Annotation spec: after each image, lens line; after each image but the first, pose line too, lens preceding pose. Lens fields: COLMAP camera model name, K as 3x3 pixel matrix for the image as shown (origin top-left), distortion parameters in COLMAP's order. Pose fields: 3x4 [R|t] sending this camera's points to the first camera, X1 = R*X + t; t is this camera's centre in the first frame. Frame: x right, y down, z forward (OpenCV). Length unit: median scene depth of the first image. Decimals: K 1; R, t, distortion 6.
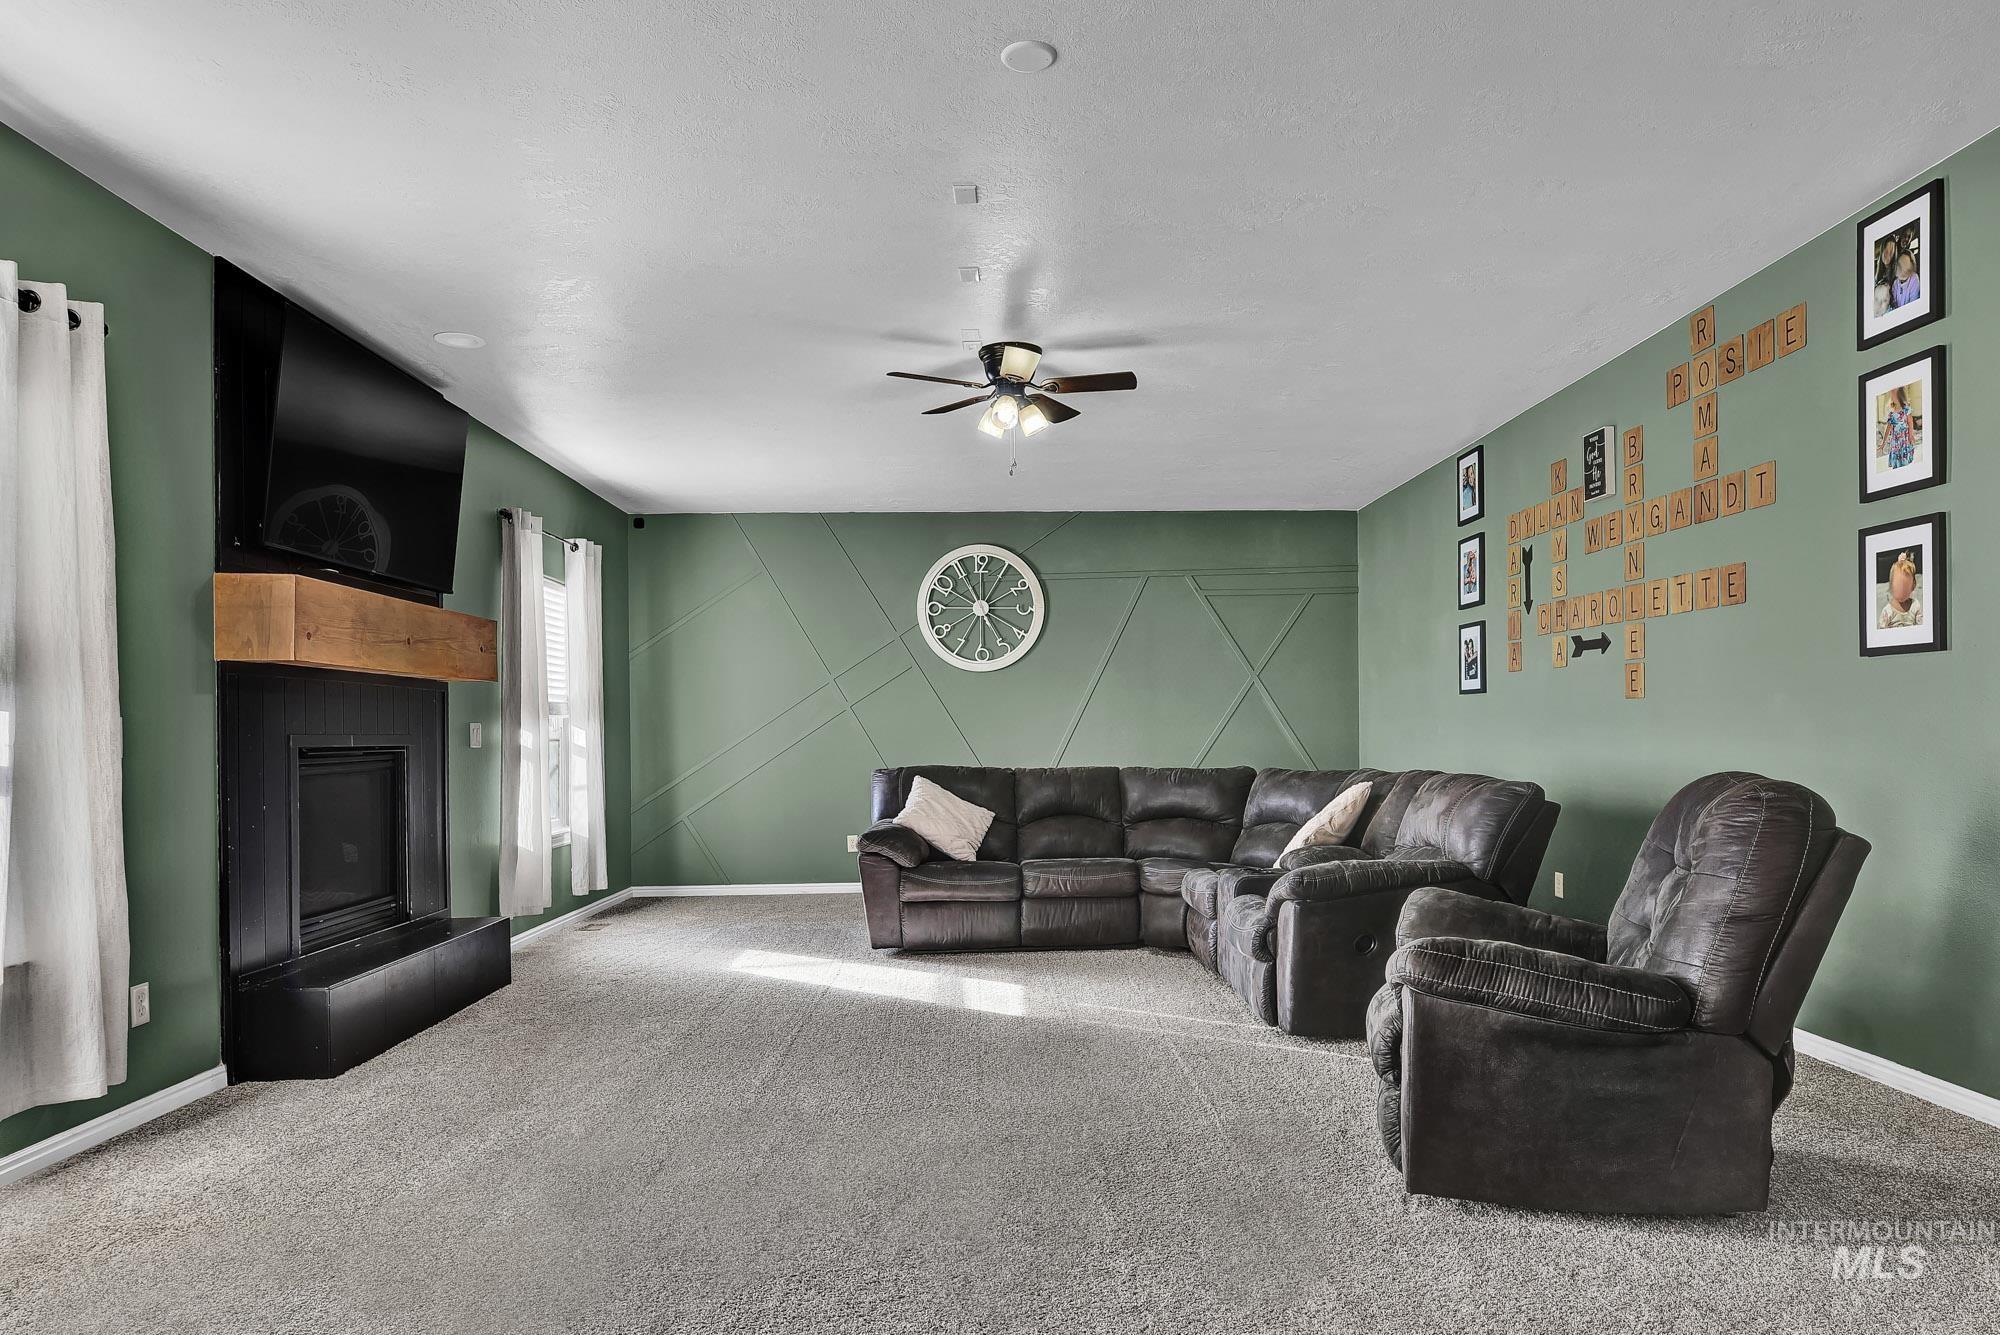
lens RADIAL K [[1194.5, 0, 982.0], [0, 1194.5, 730.9], [0, 0, 1]] dist [-0.005945, 0.000251]
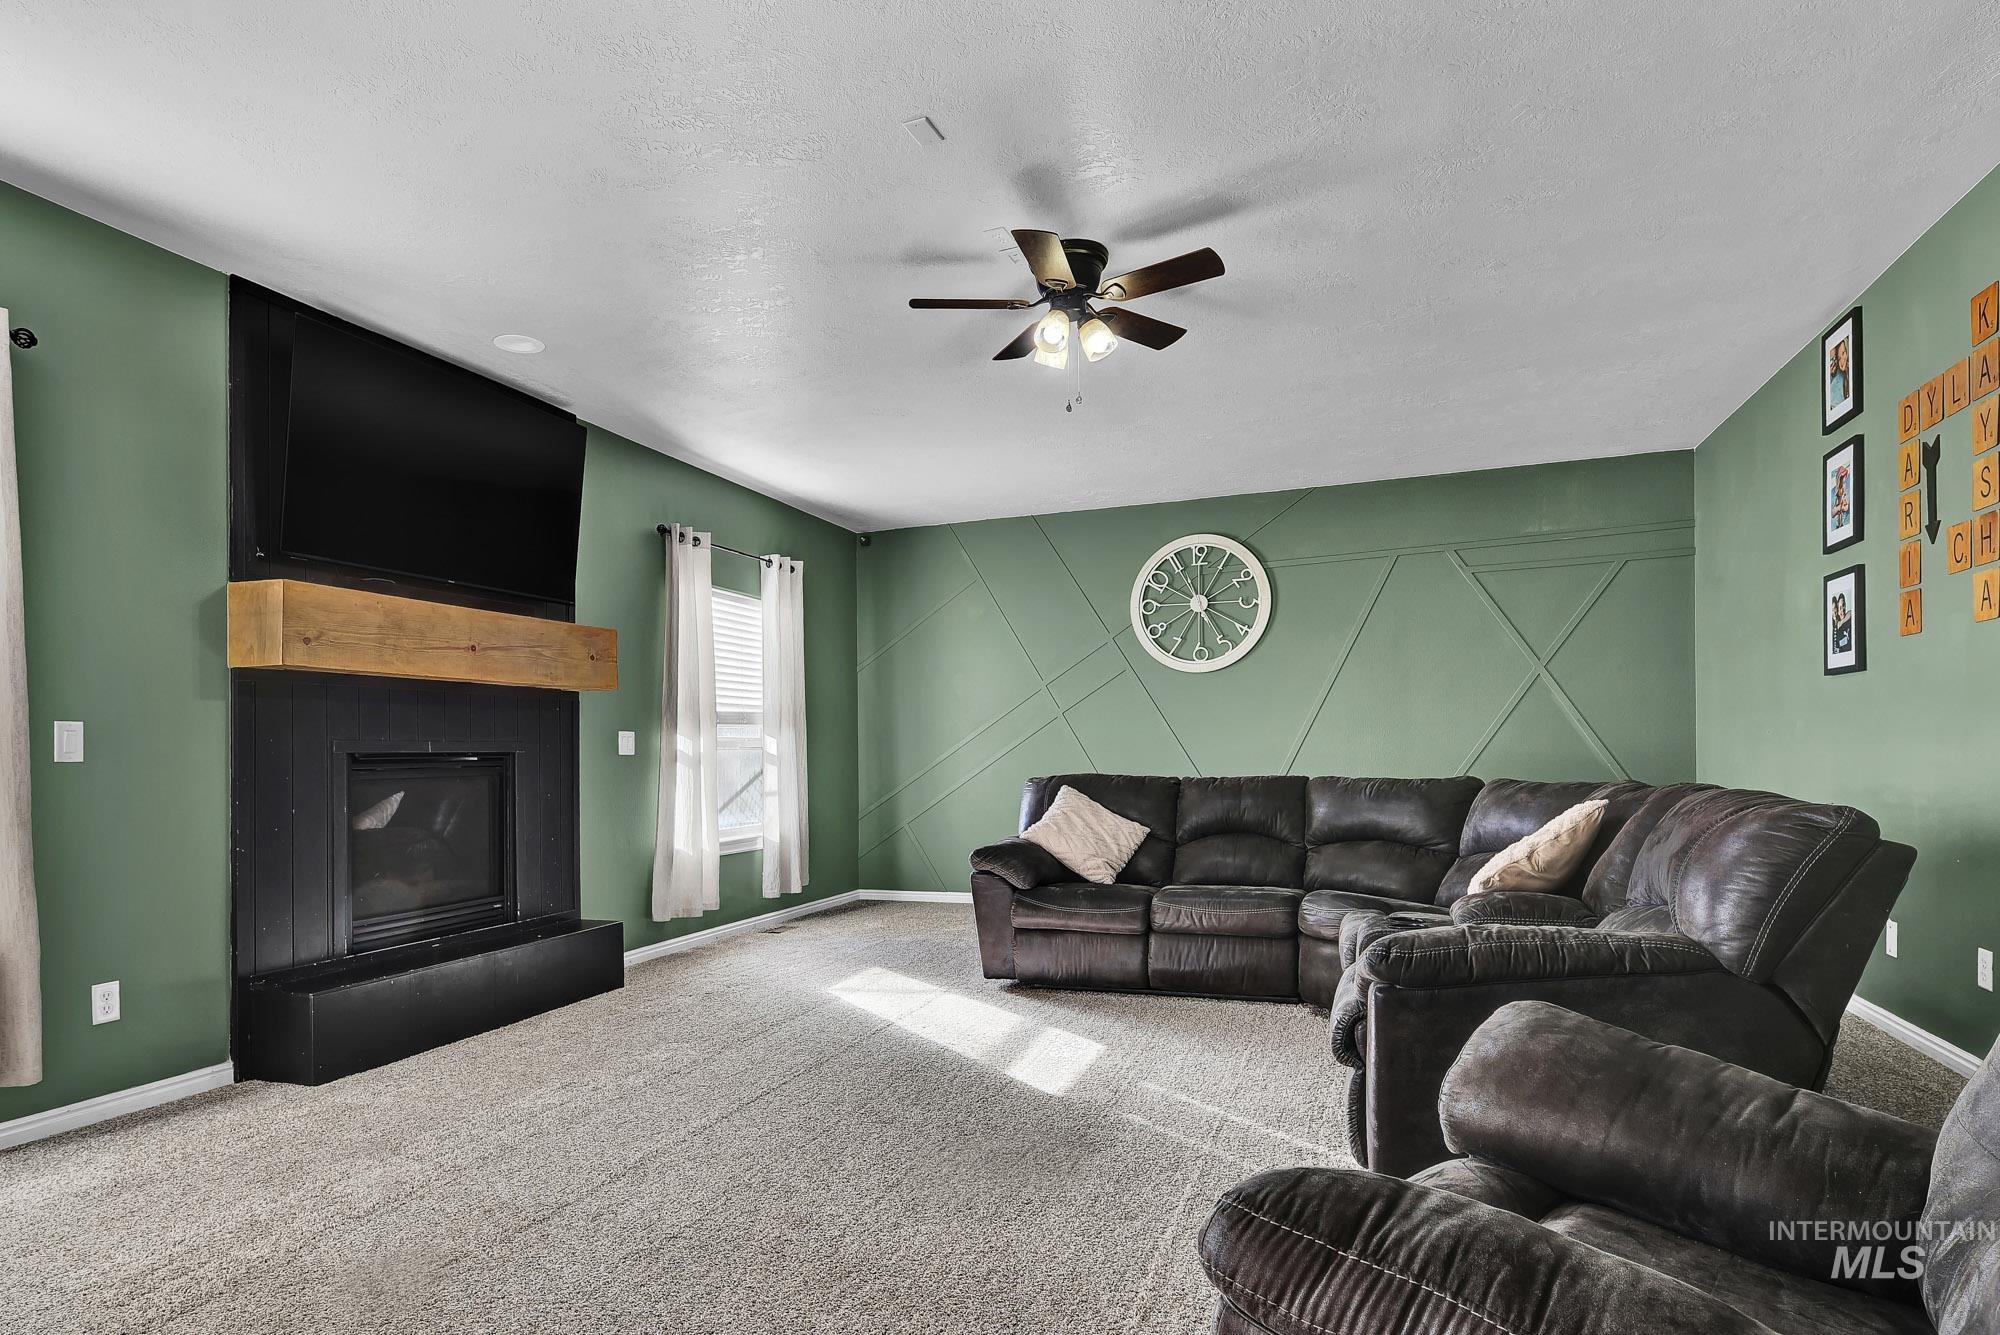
lens RADIAL K [[1020.8, 0, 965.3], [0, 1020.8, 752.4], [0, 0, 1]] dist [0.003001, 0.001750]
pose [[0.922563, -0.003952, -0.385827, 0.209634], [0.006431, 0.999966, 0.005137, 0.010143], [0.385794, -0.007220, 0.922557, 0.316888]]
